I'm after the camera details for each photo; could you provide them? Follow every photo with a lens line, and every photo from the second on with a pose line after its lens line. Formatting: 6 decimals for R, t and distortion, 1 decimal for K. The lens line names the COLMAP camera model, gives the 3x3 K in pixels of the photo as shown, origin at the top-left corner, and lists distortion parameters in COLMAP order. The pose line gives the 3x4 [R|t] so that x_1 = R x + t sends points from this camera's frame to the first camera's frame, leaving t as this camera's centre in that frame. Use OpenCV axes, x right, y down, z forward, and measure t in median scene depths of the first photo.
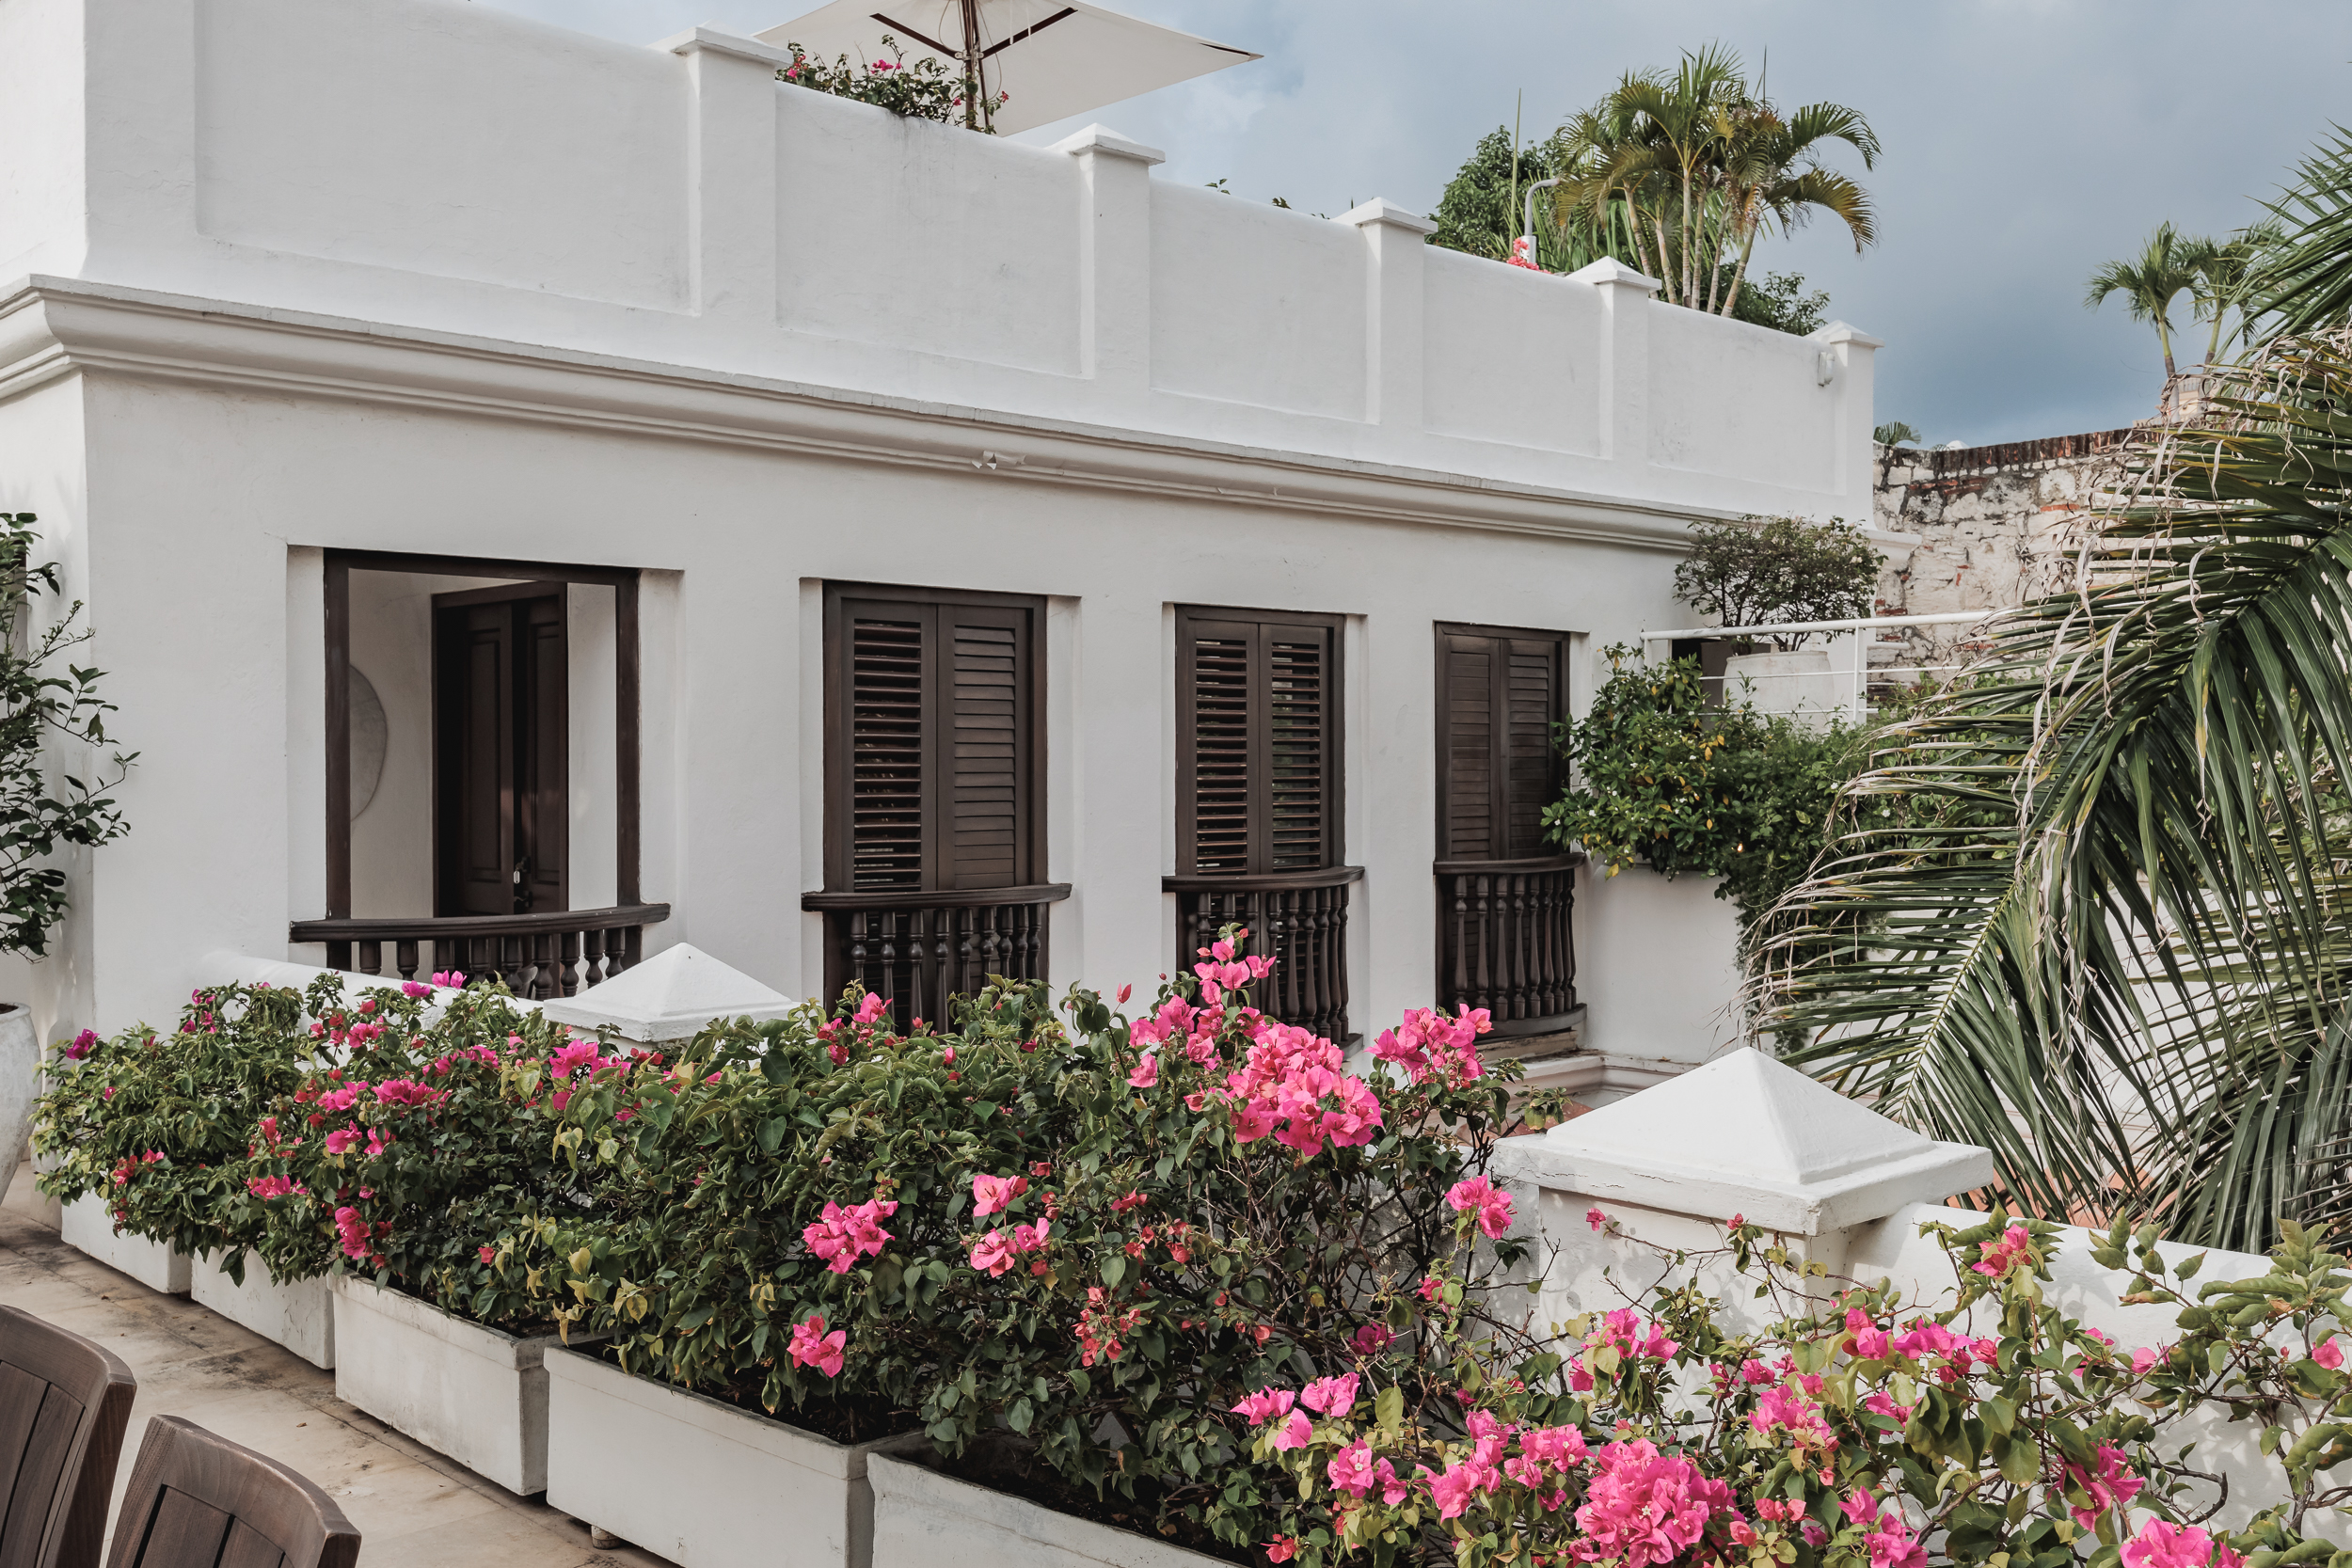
lens RADIAL K [[2286.0, 0, 1176.0], [0, 2286.0, 784.0], [0, 0, 1]] dist [0.046085, 0.011031]
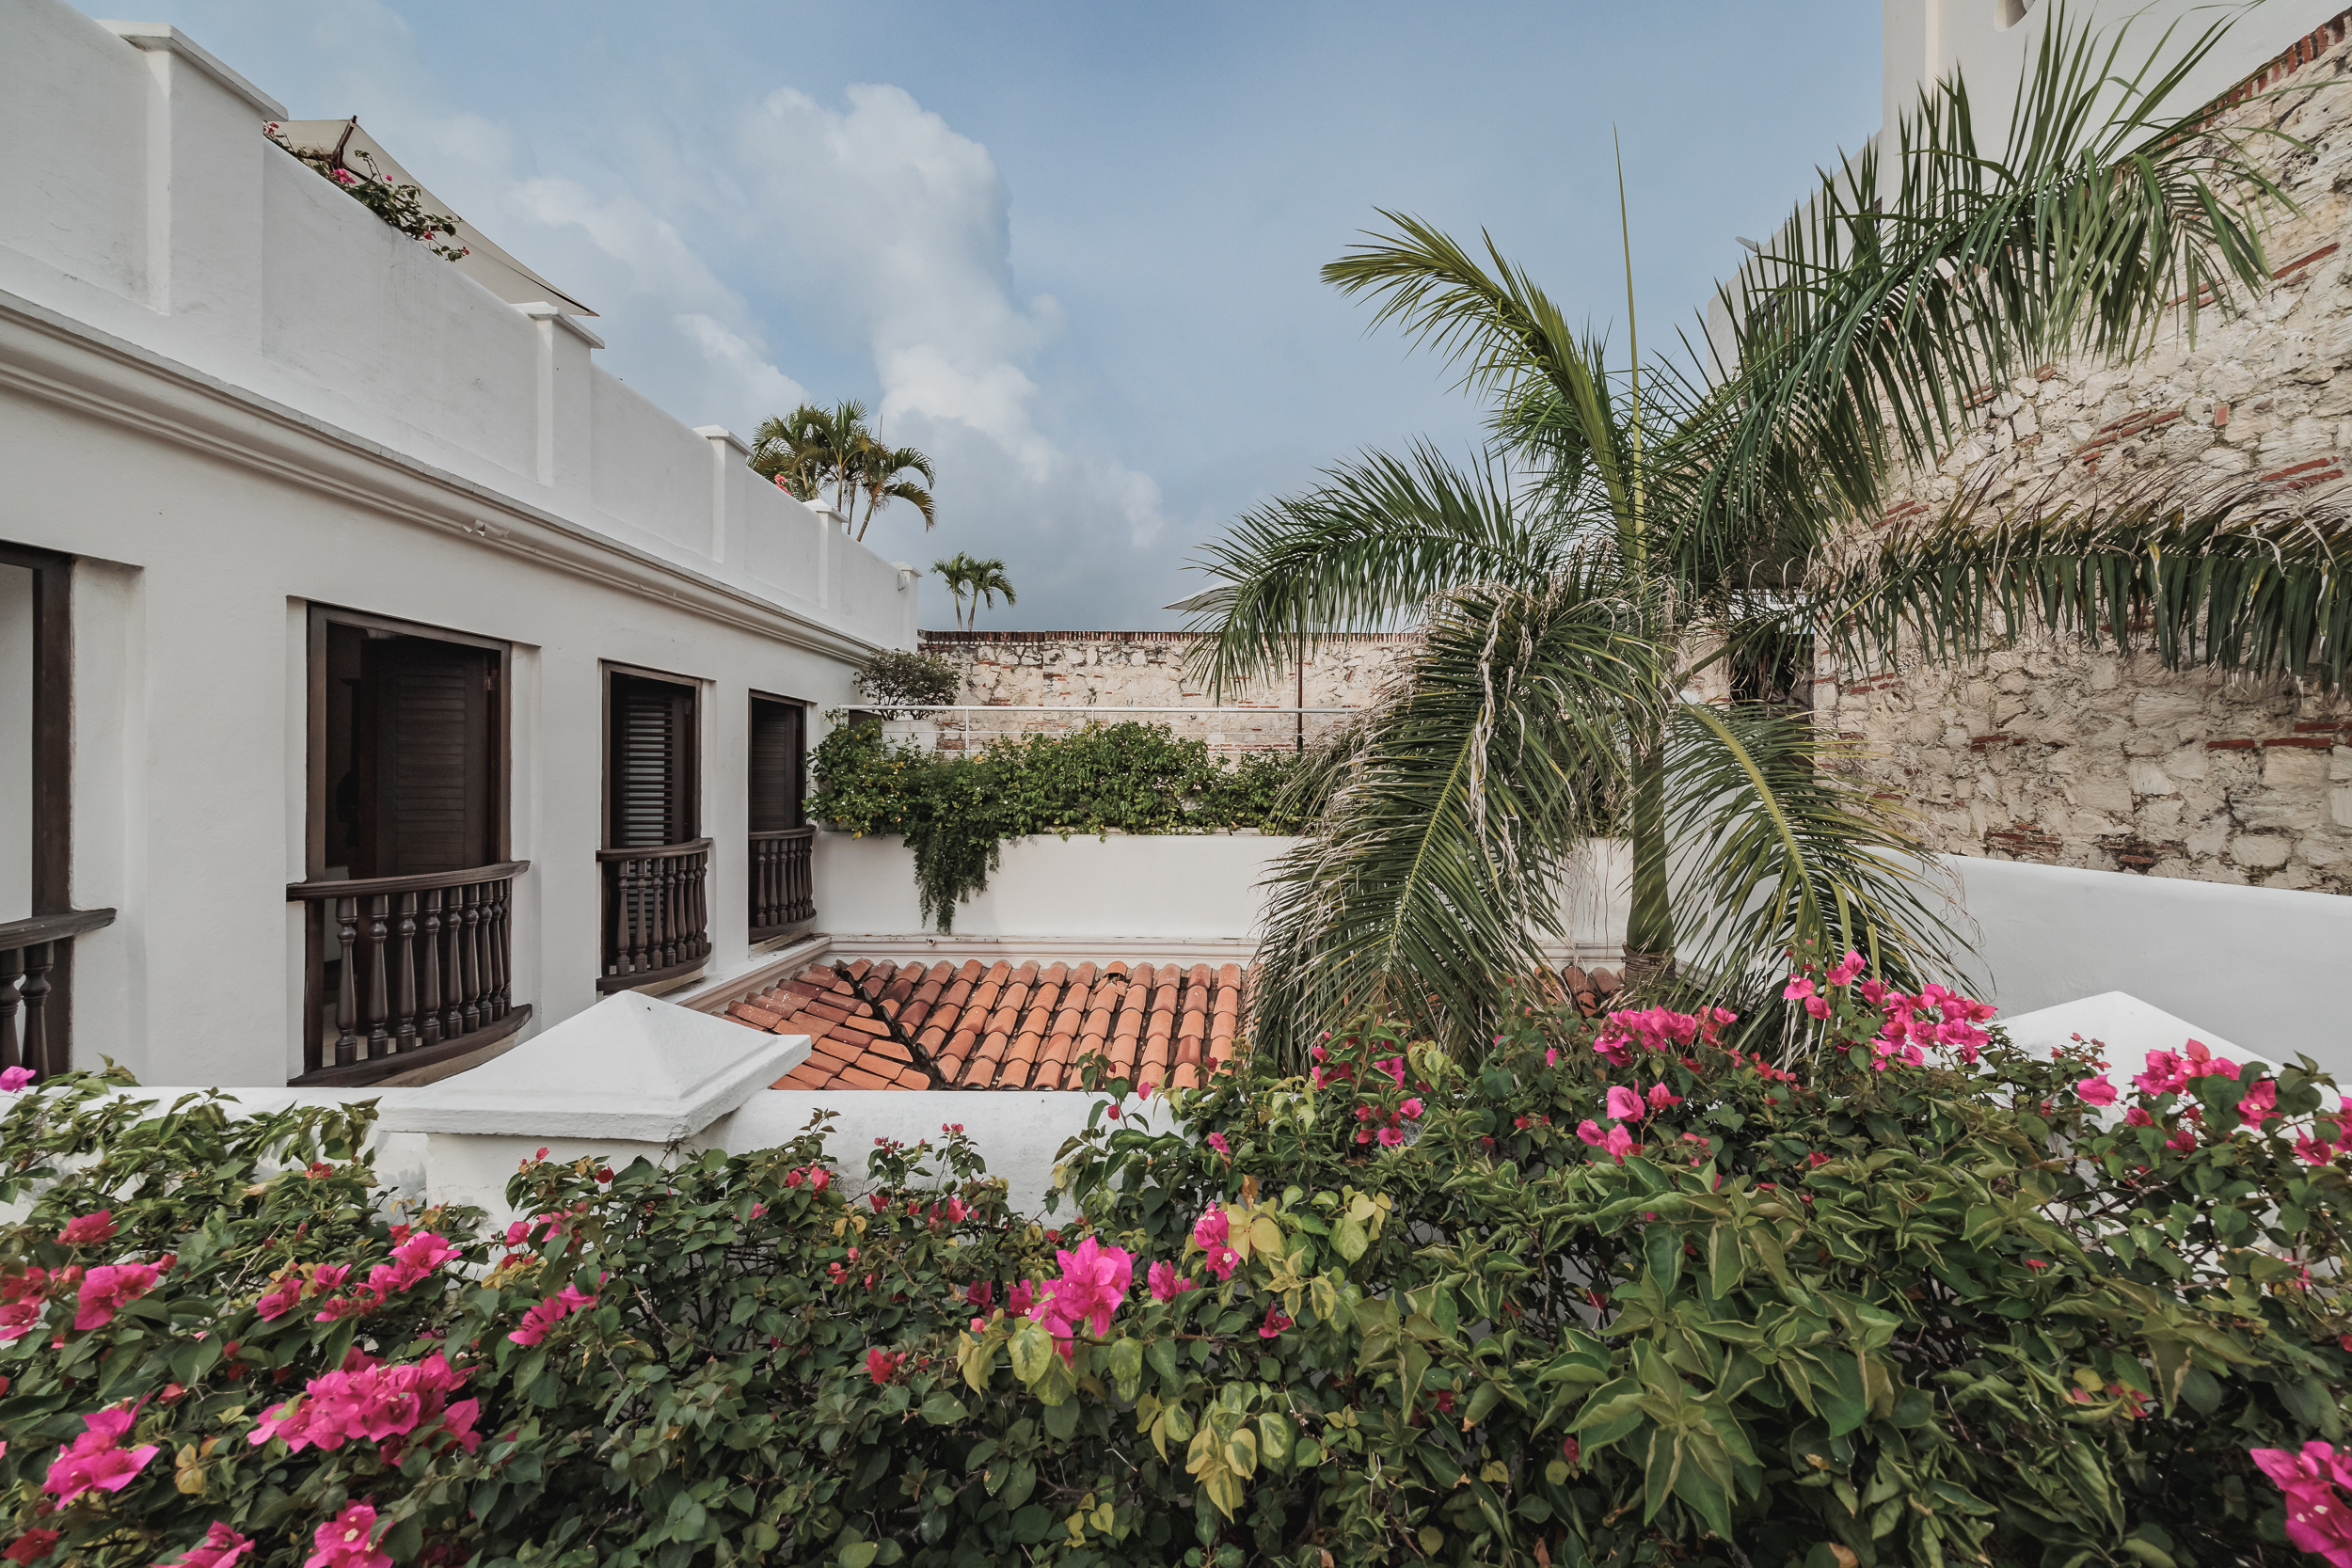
lens RADIAL K [[896.9, 0, 1167.6], [0, 896.9, 785.7], [0, 0, 1]] dist [0.002819, 0.000486]
pose [[0.651416, 0.006078, 0.758697, -0.200446], [-0.007954, 0.999968, -0.001182, -0.002377], [-0.758679, -0.005265, 0.651443, 0.375587]]
